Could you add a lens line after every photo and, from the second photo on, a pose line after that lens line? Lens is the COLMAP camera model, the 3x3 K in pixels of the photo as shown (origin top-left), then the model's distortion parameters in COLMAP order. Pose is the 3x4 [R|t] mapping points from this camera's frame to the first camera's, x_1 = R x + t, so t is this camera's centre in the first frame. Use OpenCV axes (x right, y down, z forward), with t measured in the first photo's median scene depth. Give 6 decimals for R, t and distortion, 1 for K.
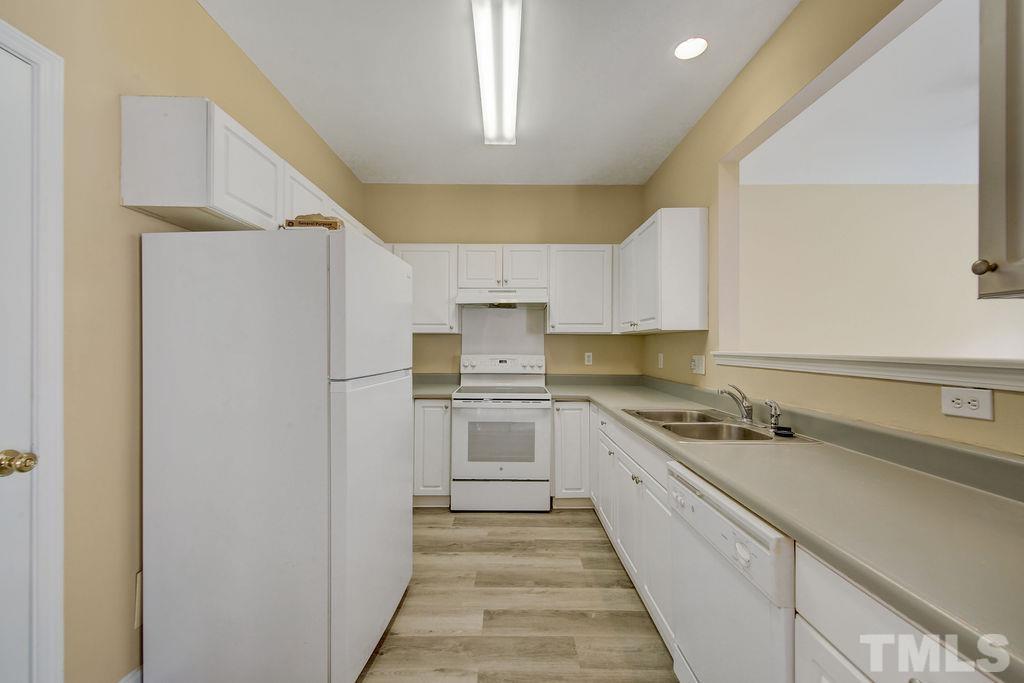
lens RADIAL K [[413.4, 0, 506.7], [0, 413.4, 346.9], [0, 0, 1]] dist [0.007380, -0.002470]
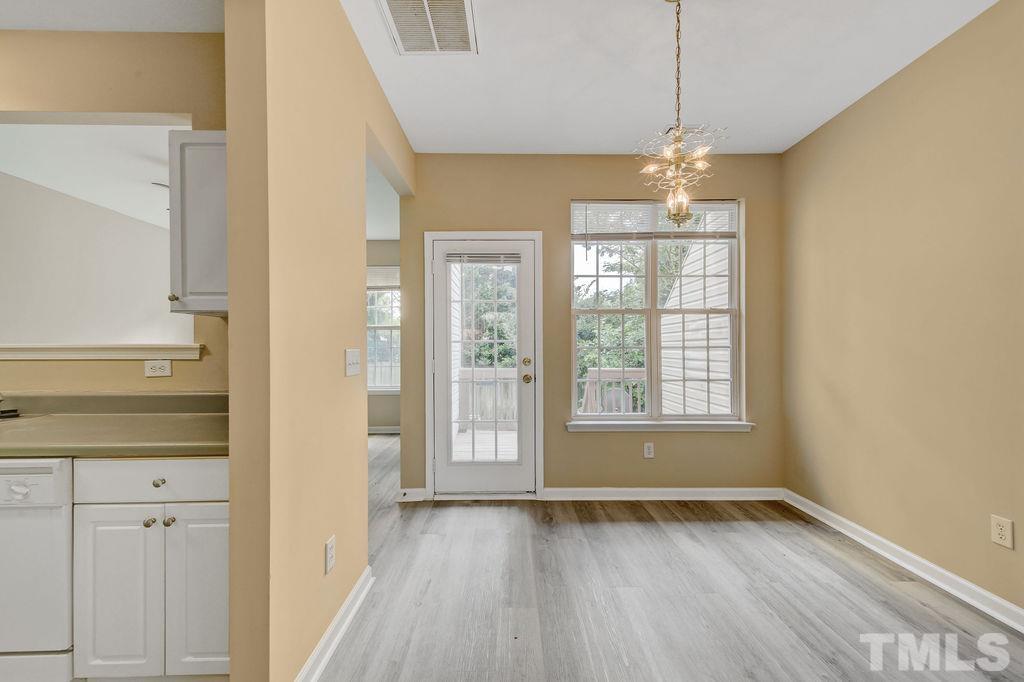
lens RADIAL K [[413.4, 0, 514.8], [0, 413.4, 340.7], [0, 0, 1]] dist [0.007380, -0.002470]
pose [[-0.029433, 0.010720, 0.999509, -0.787152], [0.005804, 0.999927, -0.010553, 0.045292], [-0.999550, 0.005491, -0.029493, -0.523568]]
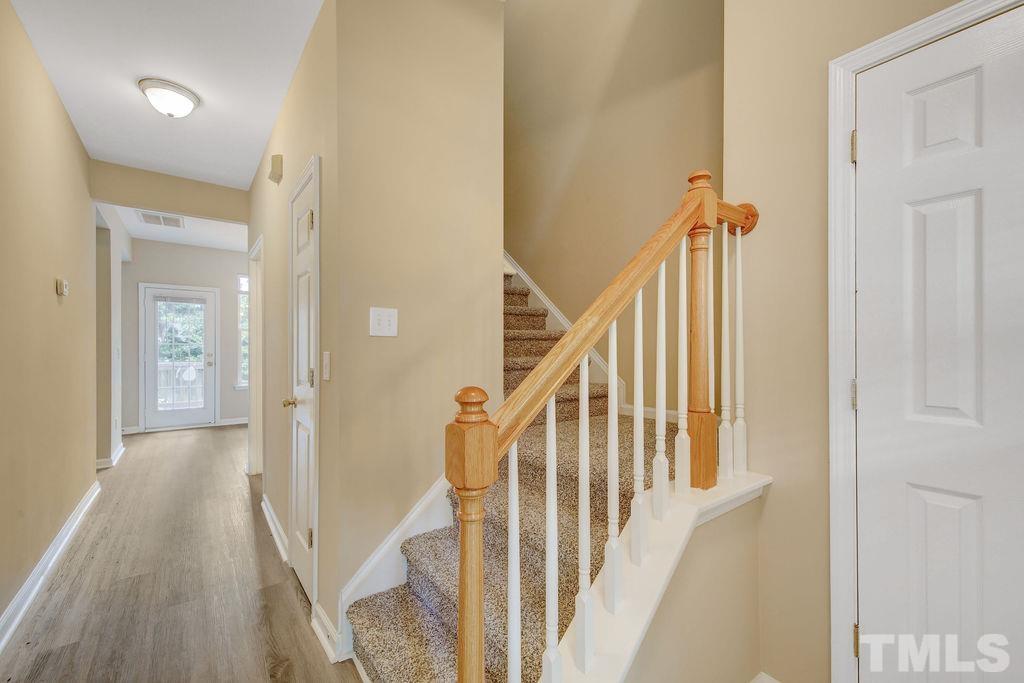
lens RADIAL K [[413.4, 0, 515.6], [0, 413.4, 345.8], [0, 0, 1]] dist [0.007380, -0.002470]
pose [[-0.627354, -0.002134, 0.778731, -3.328332], [0.001157, 0.999993, 0.003672, 0.029432], [-0.778733, 0.003205, -0.627347, -0.442504]]
